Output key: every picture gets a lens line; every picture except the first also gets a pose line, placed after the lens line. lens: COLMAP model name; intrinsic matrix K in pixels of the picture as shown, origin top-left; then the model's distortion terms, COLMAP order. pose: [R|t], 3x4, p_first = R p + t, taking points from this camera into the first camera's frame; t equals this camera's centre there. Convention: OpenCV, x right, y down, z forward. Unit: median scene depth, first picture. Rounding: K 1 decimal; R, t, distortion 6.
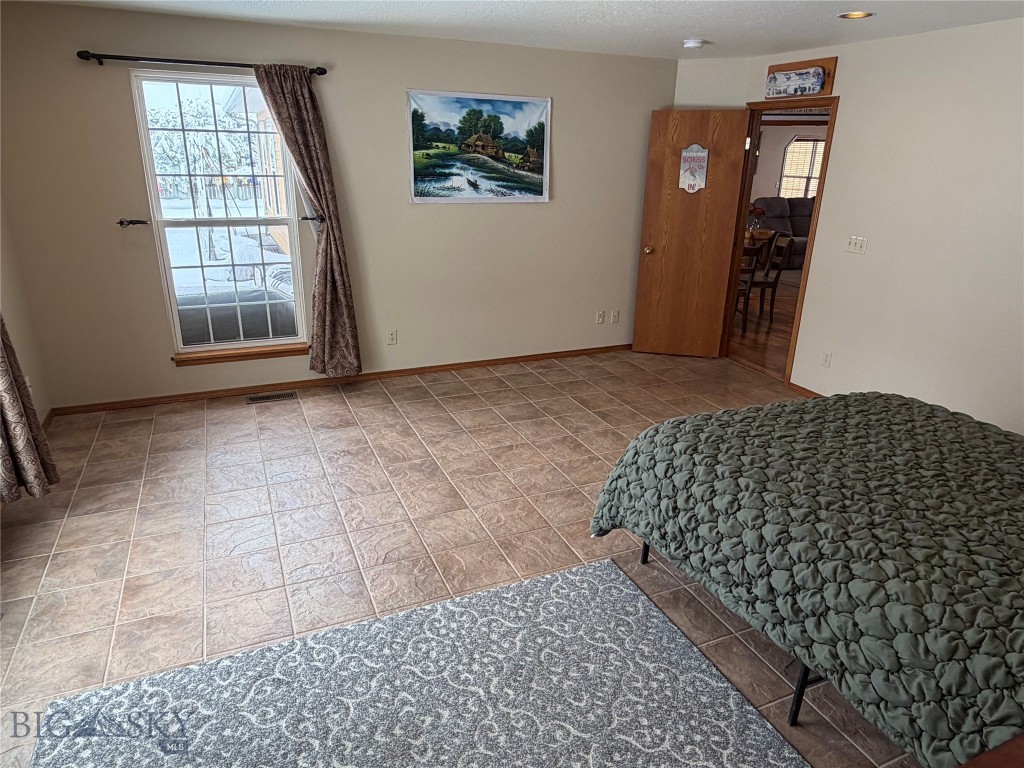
lens RADIAL K [[651.3, 0, 511.3], [0, 651.3, 382.6], [0, 0, 1]] dist [0.007463, 0.000415]
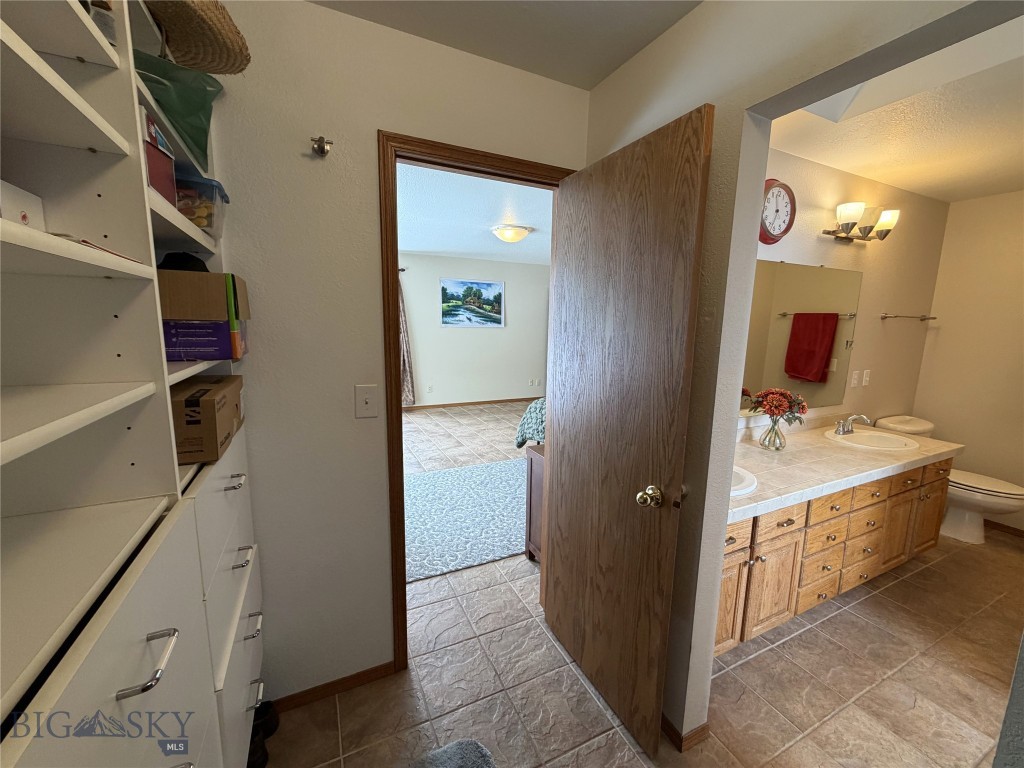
lens RADIAL K [[407.1, 0, 512.6], [0, 407.1, 380.7], [0, 0, 1]] dist [-0.000601, 0.000351]
pose [[0.999123, -0.007901, 0.041109, 0.031484], [0.015546, 0.981829, -0.189128, 0.166998], [-0.038868, 0.189602, 0.981091, -0.320379]]
